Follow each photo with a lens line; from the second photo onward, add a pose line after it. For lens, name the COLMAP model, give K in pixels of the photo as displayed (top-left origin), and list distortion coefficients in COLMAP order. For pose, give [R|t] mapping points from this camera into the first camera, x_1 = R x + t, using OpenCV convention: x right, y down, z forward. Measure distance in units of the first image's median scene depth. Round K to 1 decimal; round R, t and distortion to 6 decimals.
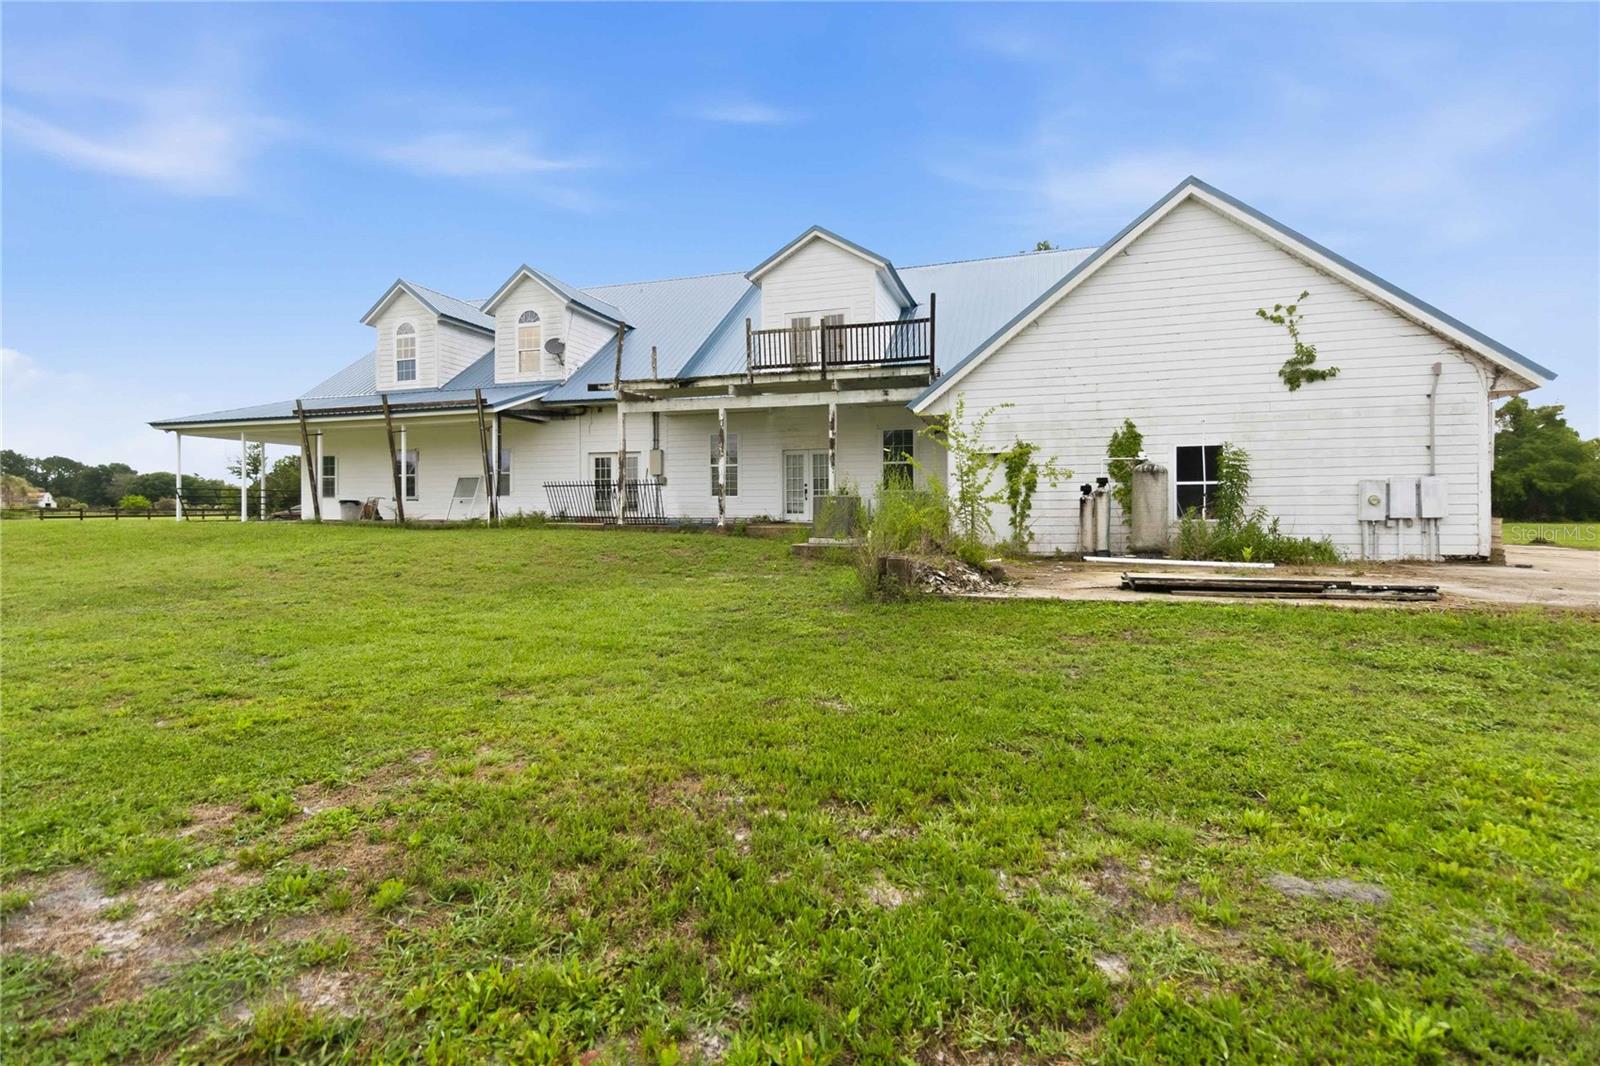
lens RADIAL K [[773.8, 0, 799.3], [0, 773.8, 525.4], [0, 0, 1]] dist [0.001339, -0.000688]
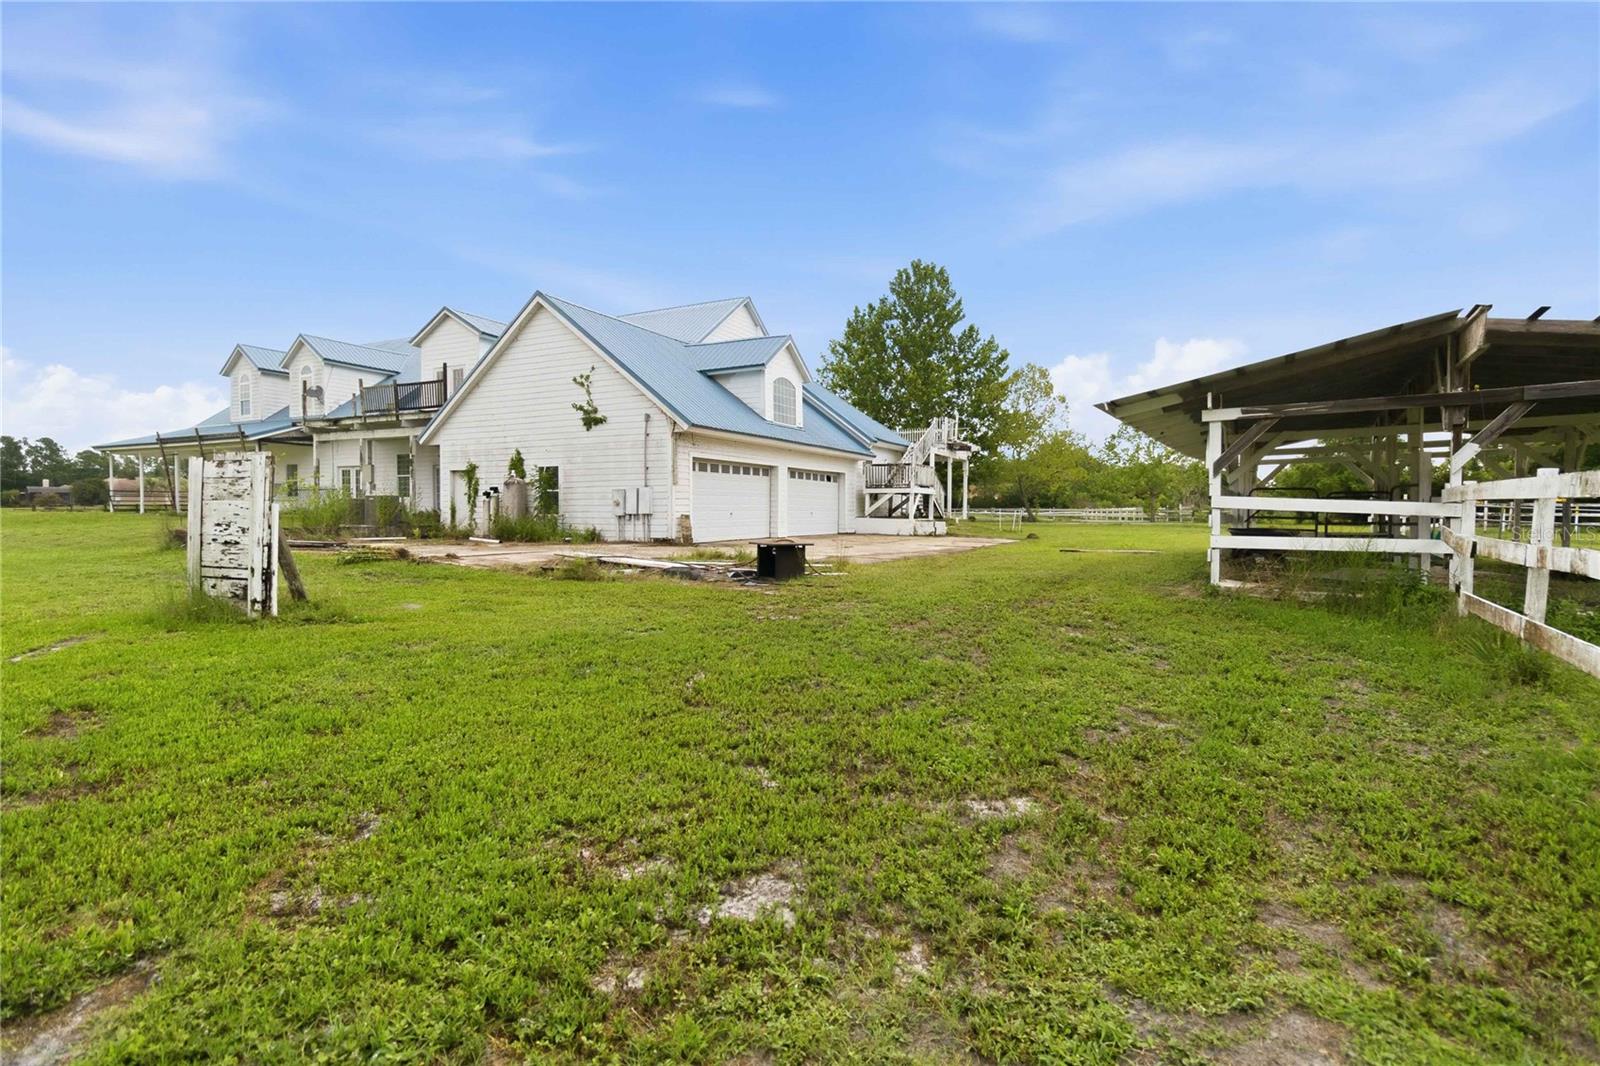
lens RADIAL K [[773.8, 0, 801.5], [0, 773.8, 529.3], [0, 0, 1]] dist [0.001339, -0.000688]
pose [[0.989018, 0.007797, -0.147591, 1.255242], [-0.006467, 0.999934, 0.009491, 0.003645], [0.147655, -0.008433, 0.989003, -0.444101]]
